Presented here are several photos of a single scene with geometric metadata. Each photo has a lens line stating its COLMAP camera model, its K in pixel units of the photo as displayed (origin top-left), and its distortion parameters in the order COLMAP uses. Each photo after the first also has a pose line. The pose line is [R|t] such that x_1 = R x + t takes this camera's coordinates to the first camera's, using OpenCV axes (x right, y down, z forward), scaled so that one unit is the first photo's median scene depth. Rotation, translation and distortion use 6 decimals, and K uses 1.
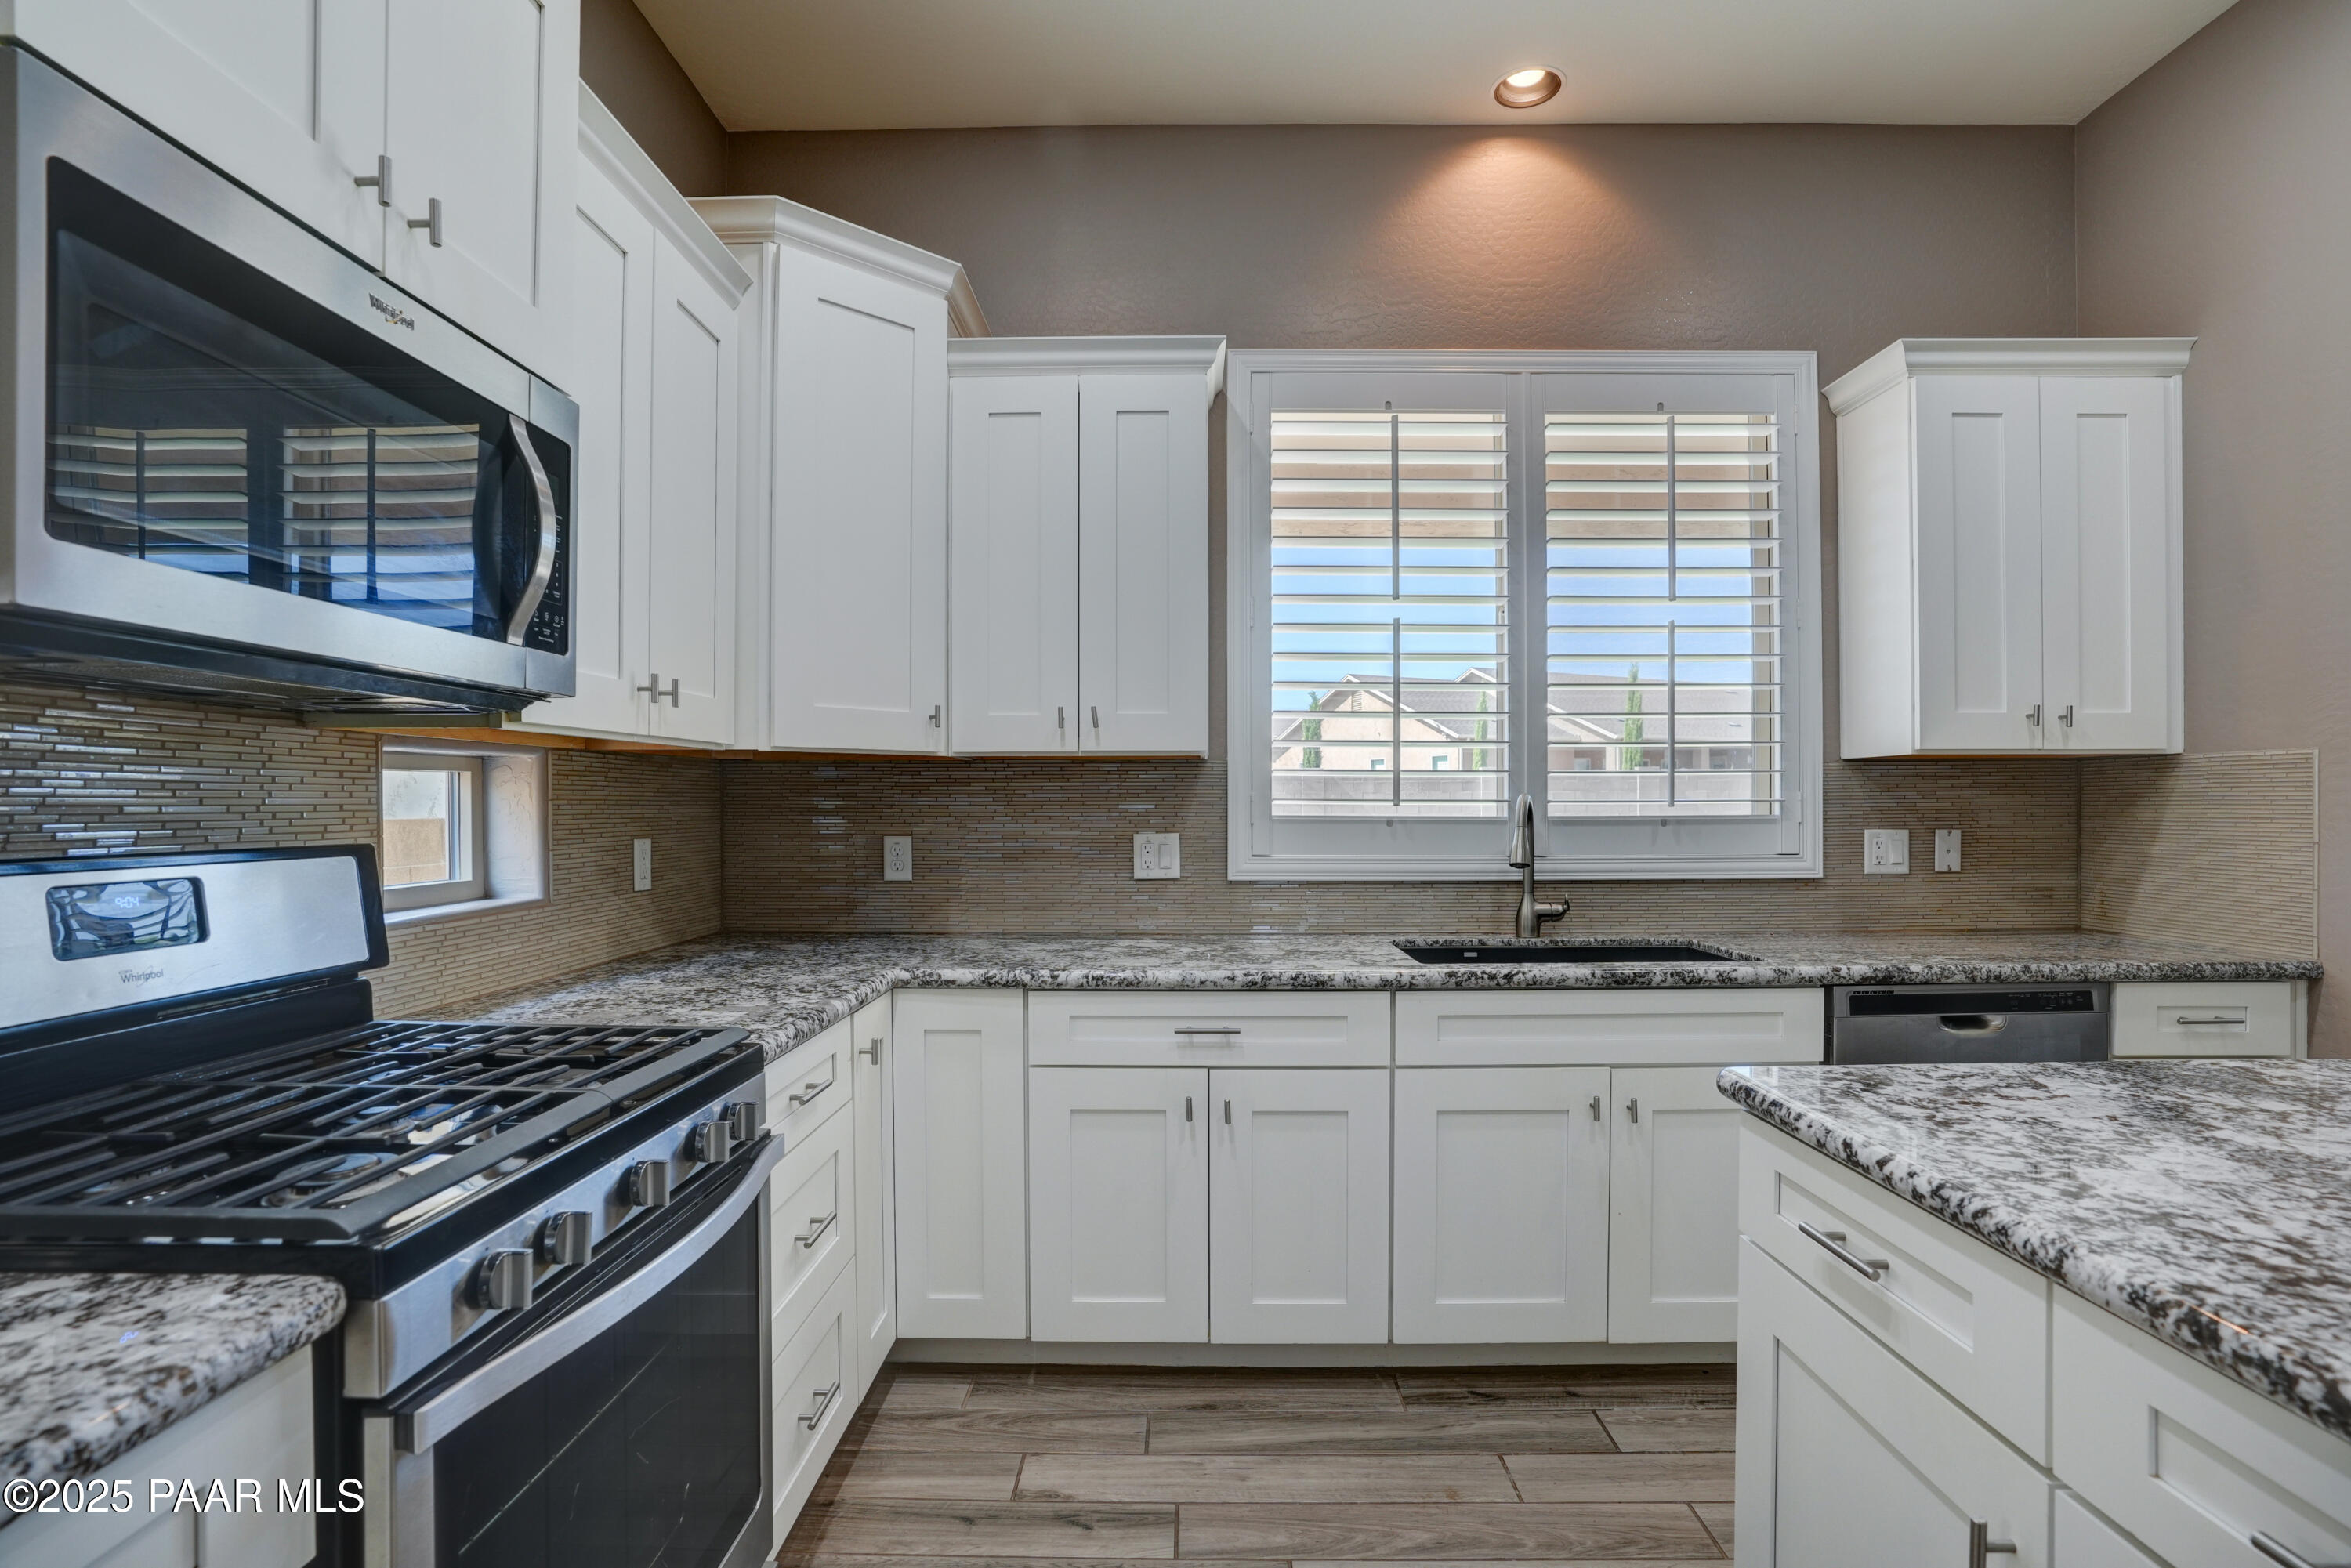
lens RADIAL K [[1136.8, 0, 1169.8], [0, 1136.8, 806.5], [0, 0, 1]] dist [-0.052950, 0.017504]
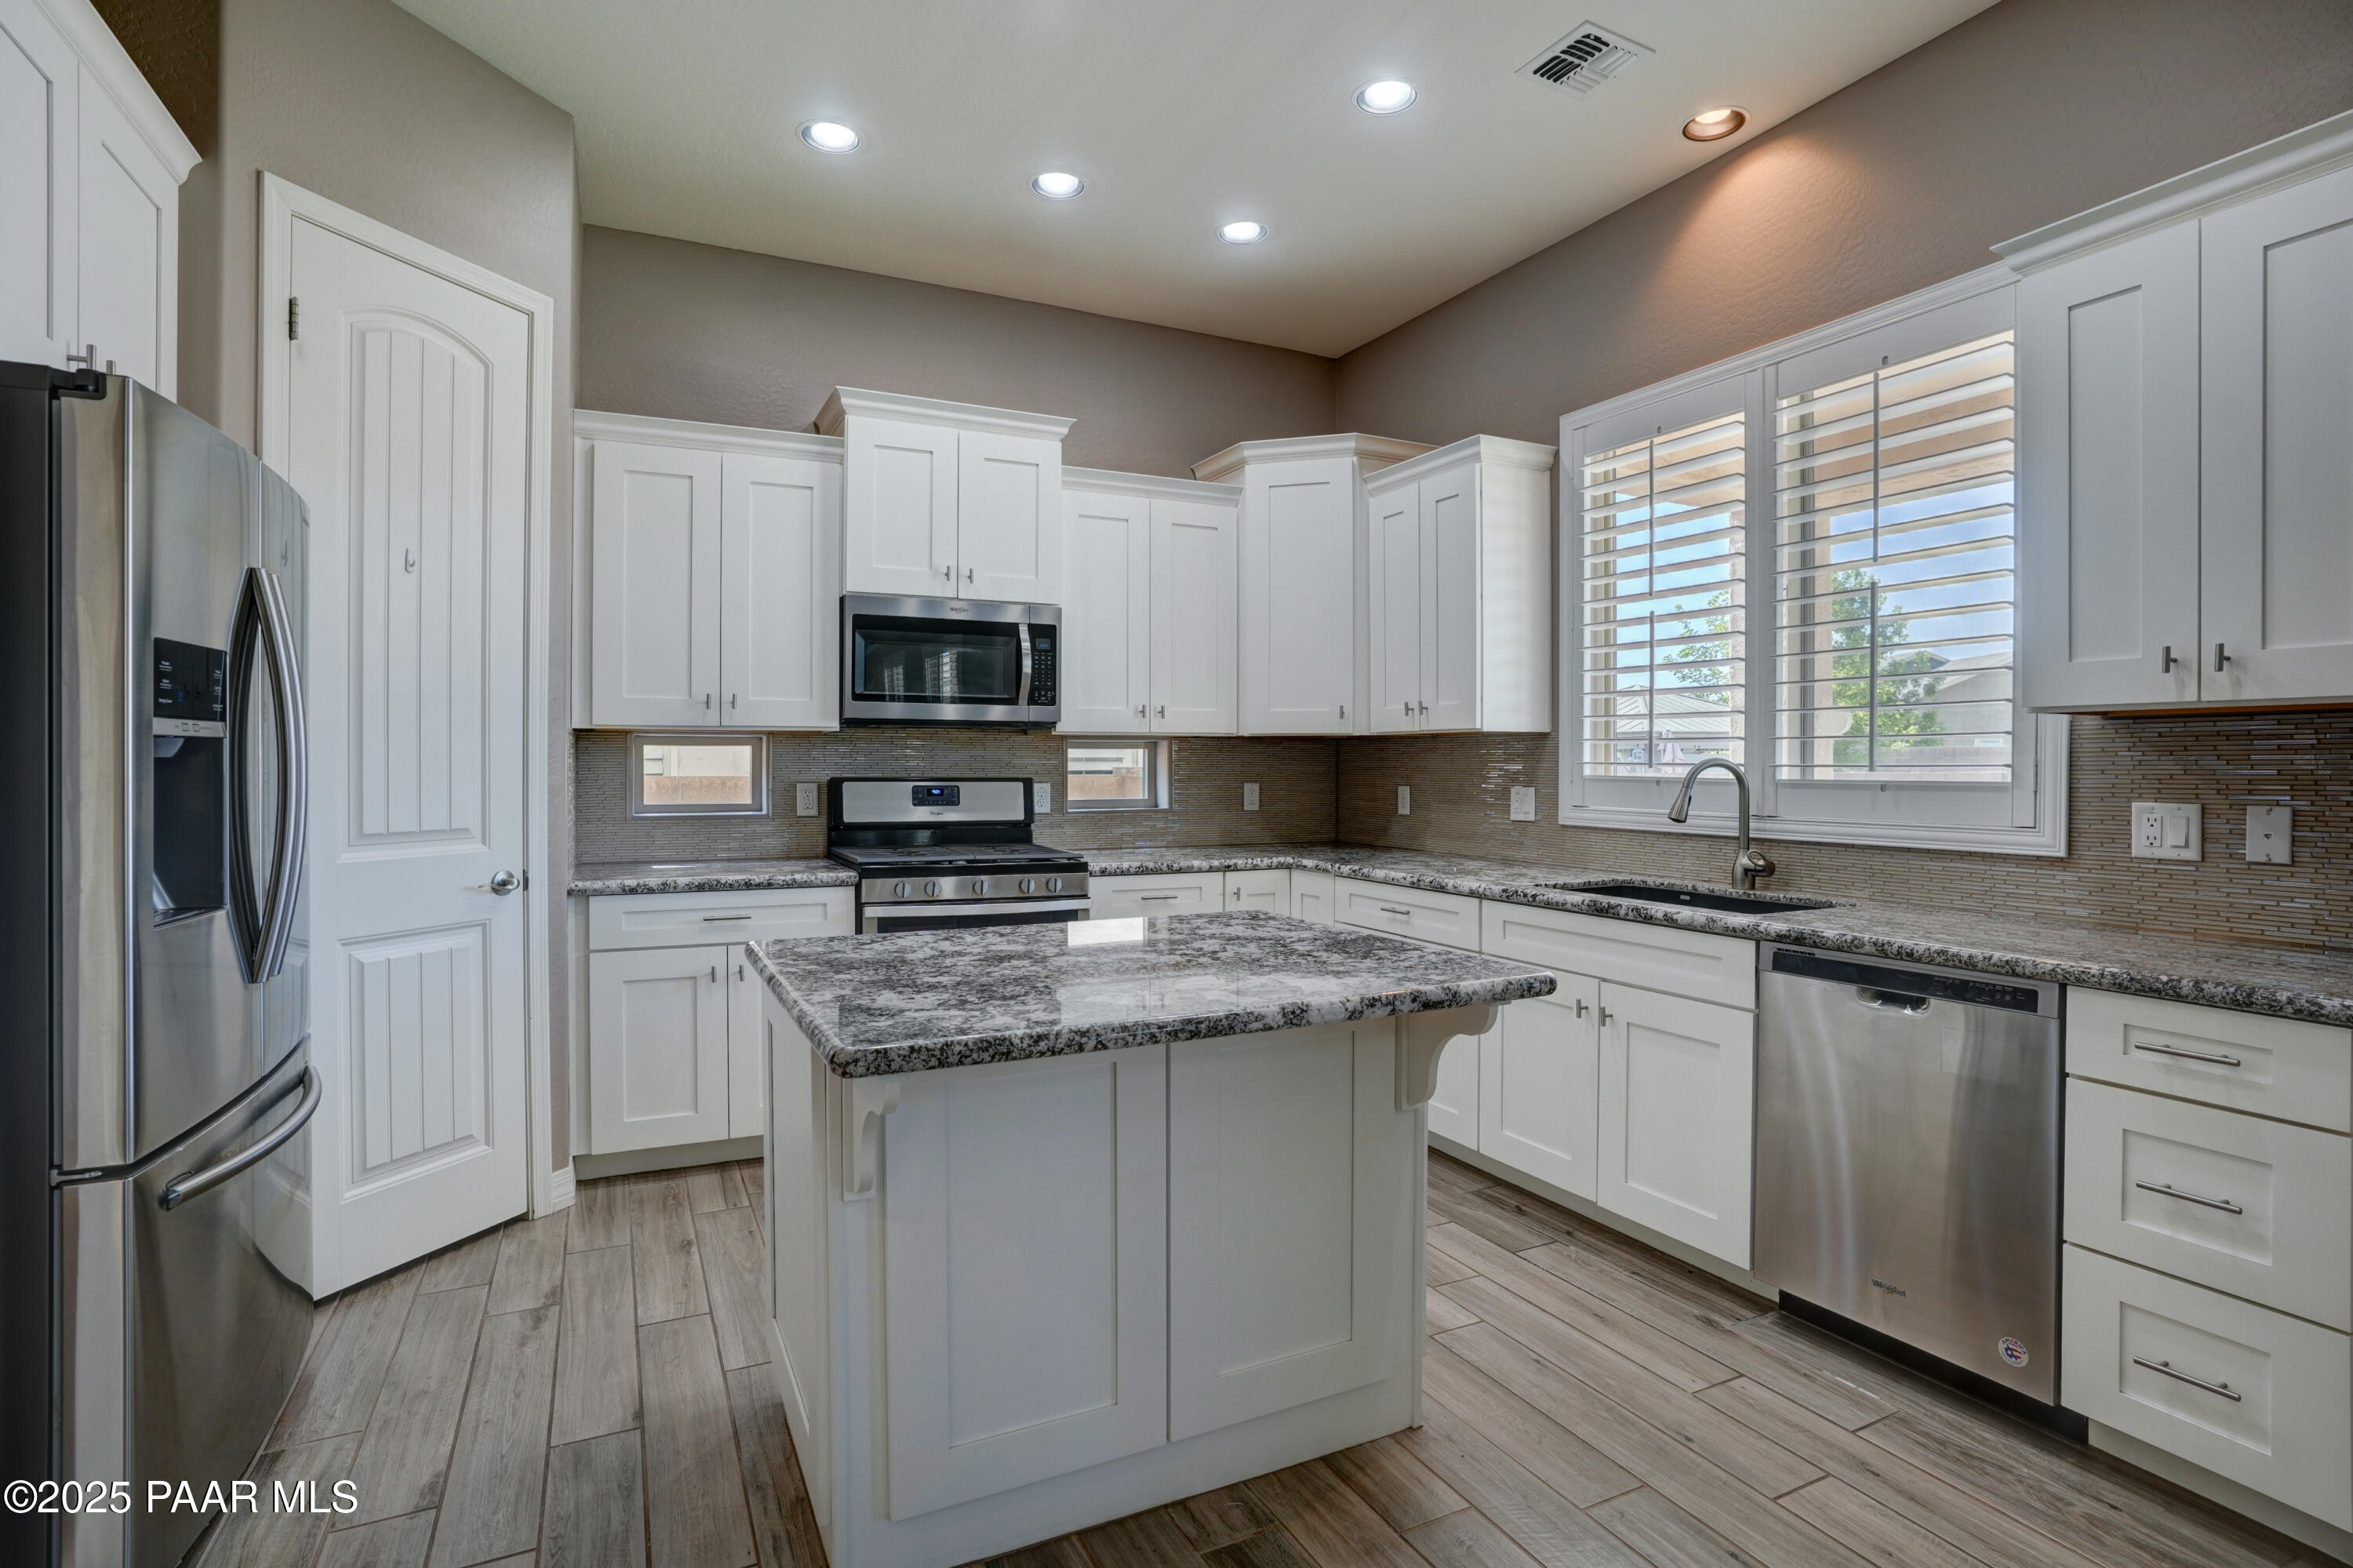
lens RADIAL K [[1137.9, 0, 1175.9], [0, 1137.9, 763.5], [0, 0, 1]] dist [-0.052950, 0.017504]
pose [[0.461966, 0.003967, -0.886889, 1.017559], [-0.008198, 0.999966, 0.000203, -0.002138], [0.886860, 0.007177, 0.461983, 0.009422]]
